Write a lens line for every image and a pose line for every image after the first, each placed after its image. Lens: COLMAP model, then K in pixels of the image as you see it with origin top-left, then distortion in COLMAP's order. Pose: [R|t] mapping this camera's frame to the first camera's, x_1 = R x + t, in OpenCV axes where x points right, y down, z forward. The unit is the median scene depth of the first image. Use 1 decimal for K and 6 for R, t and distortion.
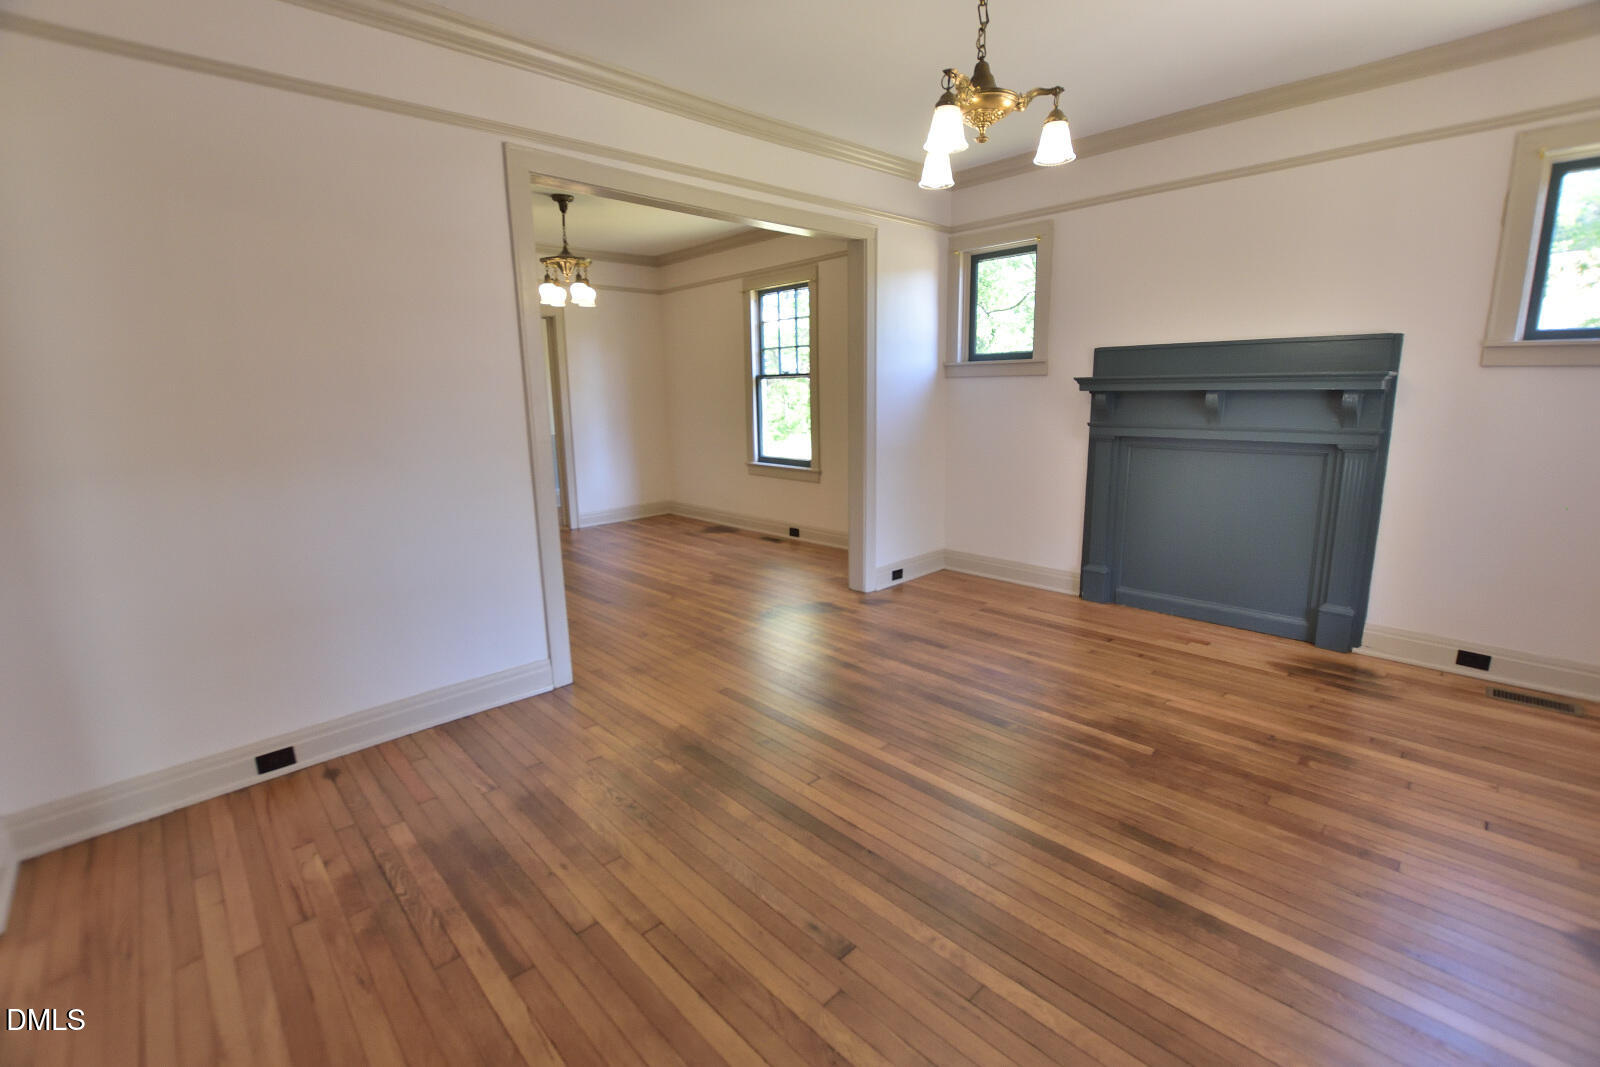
lens RADIAL K [[703.5, 0, 807.6], [0, 703.5, 525.7], [0, 0, 1]] dist [-0.021979, -0.000292]
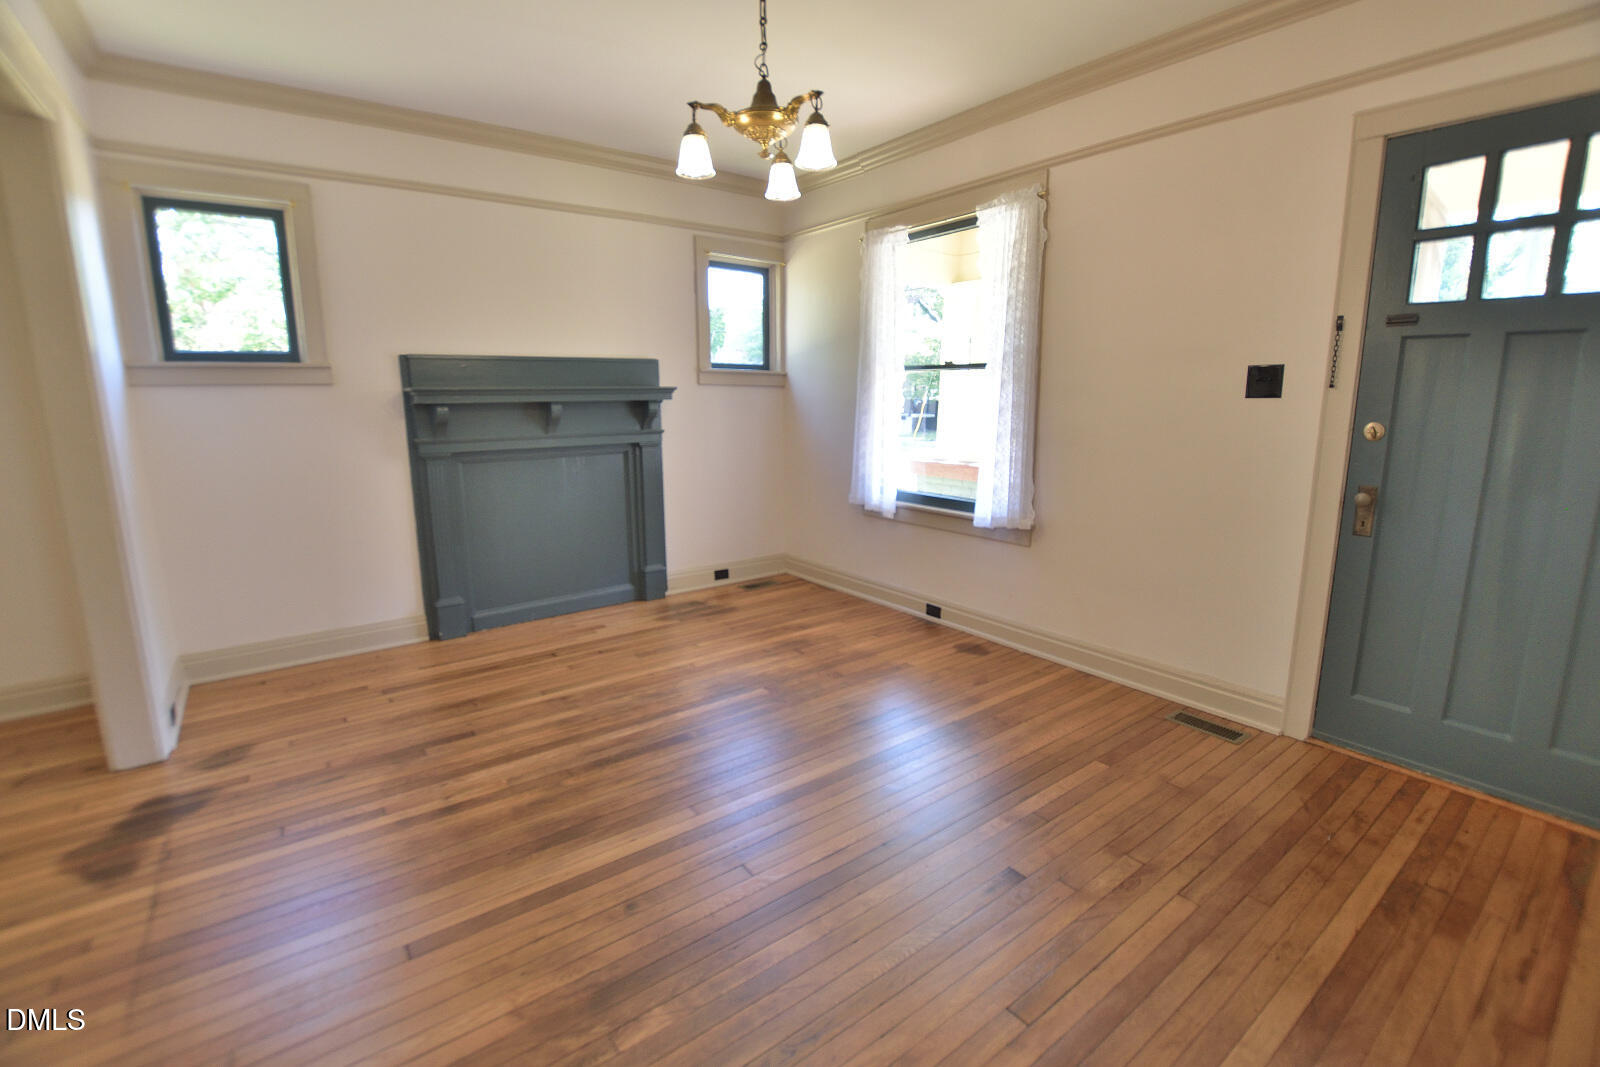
lens RADIAL K [[703.5, 0, 802.8], [0, 703.5, 532.2], [0, 0, 1]] dist [-0.021979, -0.000292]
pose [[0.124021, -0.175489, 0.976638, -0.468463], [0.194210, 0.969494, 0.149543, -0.085170], [-0.973089, 0.171126, 0.154320, 0.489163]]
